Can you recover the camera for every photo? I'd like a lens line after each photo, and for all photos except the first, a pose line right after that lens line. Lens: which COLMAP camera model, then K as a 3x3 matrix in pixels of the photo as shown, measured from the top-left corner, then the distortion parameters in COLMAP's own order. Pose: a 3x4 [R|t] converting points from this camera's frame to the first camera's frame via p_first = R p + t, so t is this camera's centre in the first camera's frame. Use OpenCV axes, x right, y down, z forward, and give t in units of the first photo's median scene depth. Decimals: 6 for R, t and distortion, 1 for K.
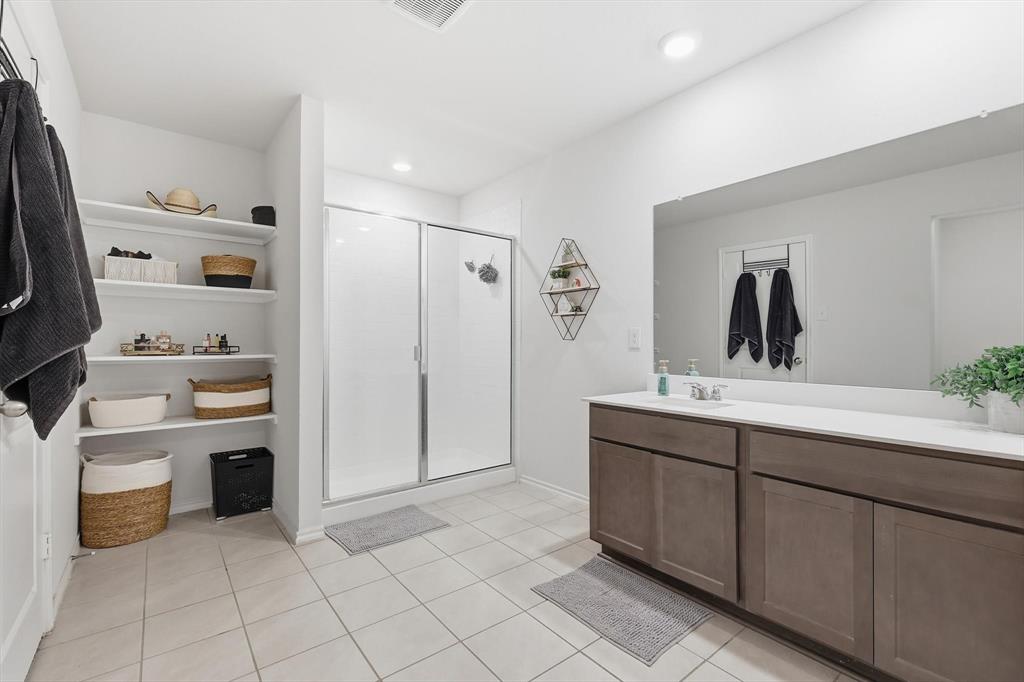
lens RADIAL K [[452.7, 0, 520.1], [0, 452.7, 342.4], [0, 0, 1]] dist [0.007700, -0.002315]
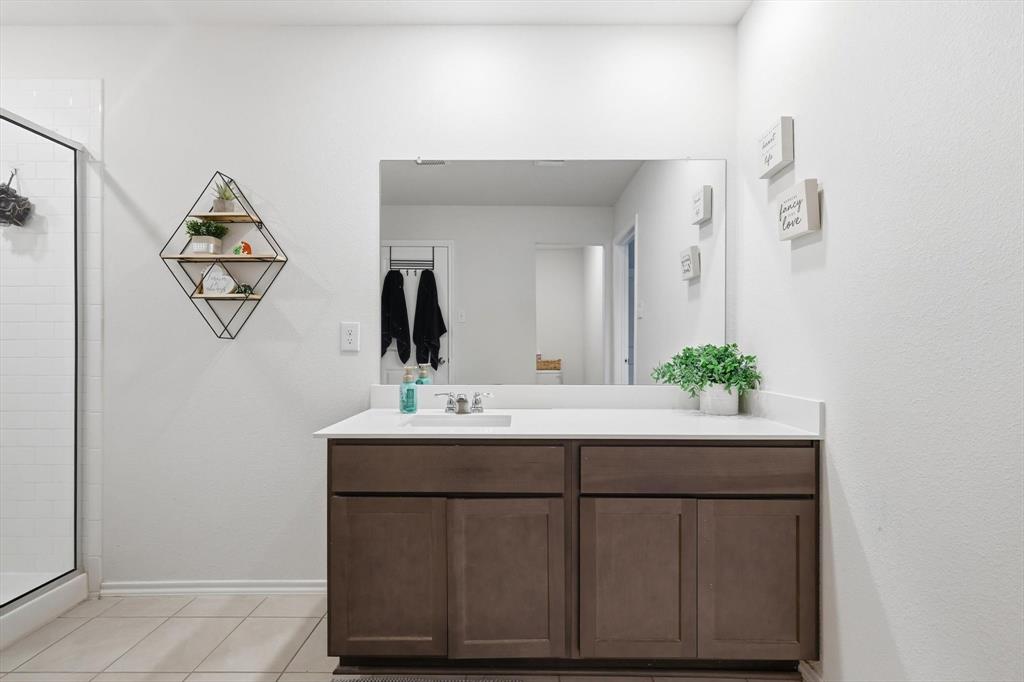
lens RADIAL K [[452.7, 0, 508.2], [0, 452.7, 343.9], [0, 0, 1]] dist [0.007700, -0.002315]
pose [[0.632263, -0.000336, 0.774753, -0.132856], [-0.002526, 0.999994, 0.002495, -0.000520], [-0.774749, -0.003534, 0.632259, 0.313370]]
